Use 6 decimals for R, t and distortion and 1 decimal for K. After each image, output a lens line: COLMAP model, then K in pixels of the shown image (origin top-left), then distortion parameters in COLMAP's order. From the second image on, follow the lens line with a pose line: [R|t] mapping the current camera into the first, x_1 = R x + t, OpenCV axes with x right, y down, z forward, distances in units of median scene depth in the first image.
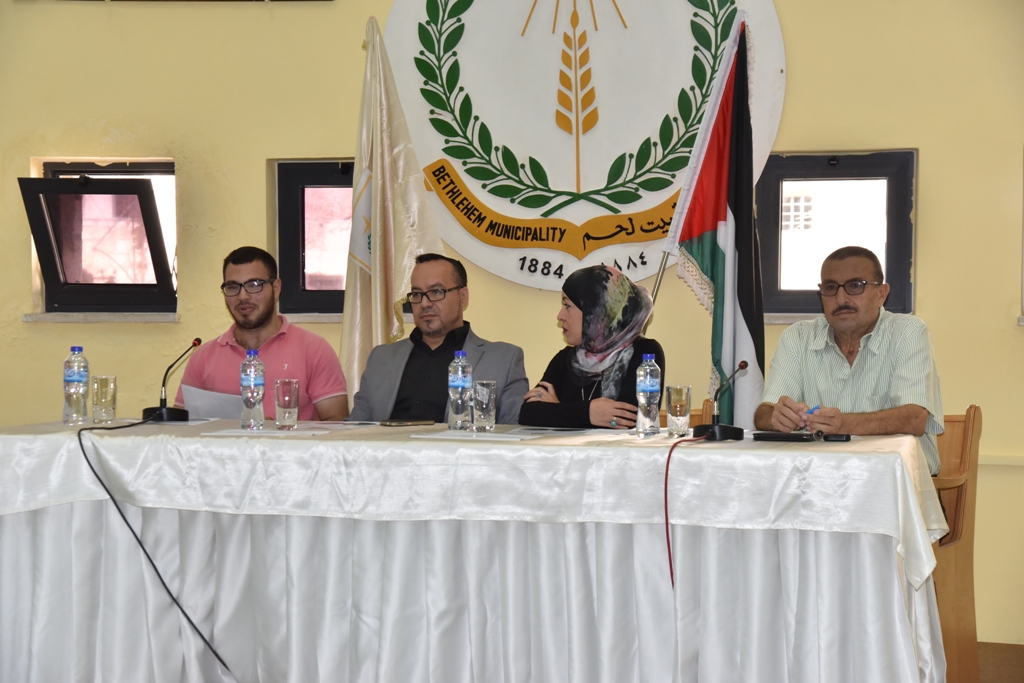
lens RADIAL K [[1985.5, 0, 506.7], [0, 1985.5, 334.2], [0, 0, 1]] dist [0.448758, 0.000000]
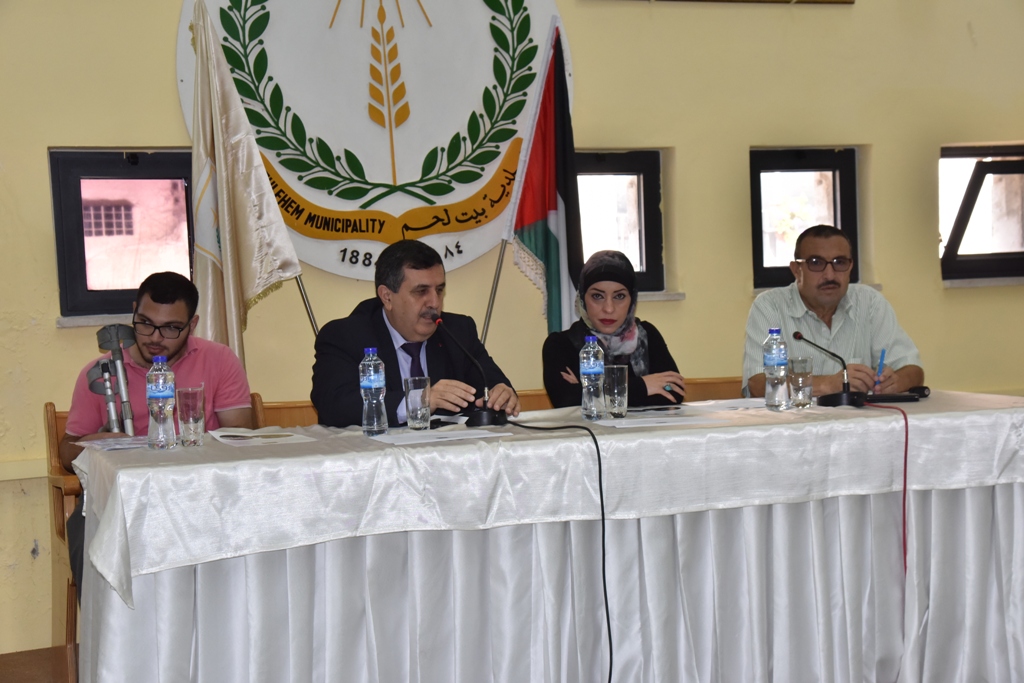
lens RADIAL K [[1564.2, 0, 529.1], [0, 1564.2, 340.4], [0, 0, 1]] dist [0.258610, 0.000000]
pose [[0.839091, -0.054130, 0.541291, -0.349599], [0.048808, 0.998515, 0.024192, -0.007211], [-0.541796, 0.006120, 0.840487, 0.283246]]
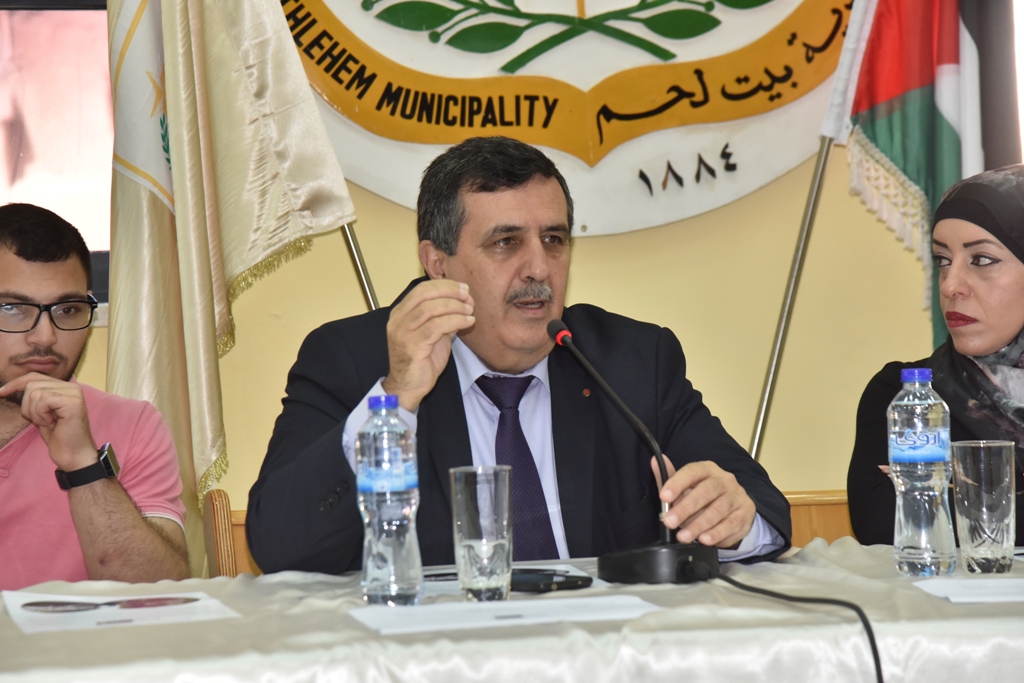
lens RADIAL K [[3177.3, 0, 519.3], [0, 3177.3, 343.6], [0, 0, 1]] dist [0.973388, 0.000000]
pose [[0.927215, -0.049625, 0.371228, -0.252351], [0.048792, 0.998741, 0.011643, -0.005975], [-0.371338, 0.007317, 0.928469, 0.329348]]
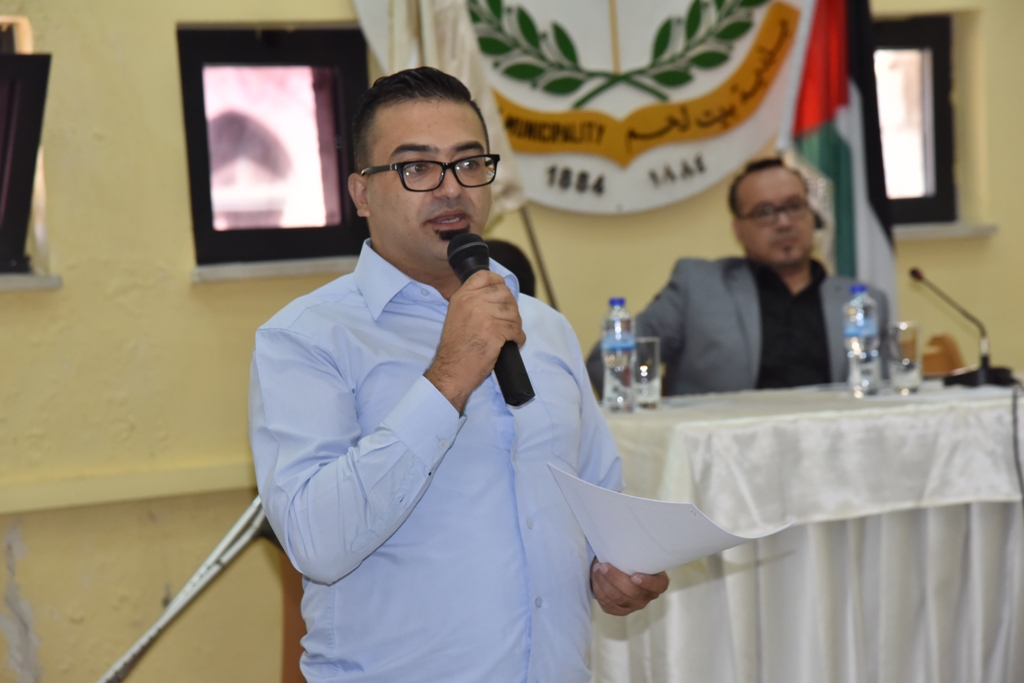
lens RADIAL K [[3177.3, 0, 518.5], [0, 3177.3, 343.9], [0, 0, 1]] dist [0.973388, 0.000000]
pose [[0.749013, -0.063880, 0.659469, -0.752197], [0.060389, 0.997780, 0.028062, -0.008831], [-0.659798, 0.018806, 0.751208, 0.167128]]
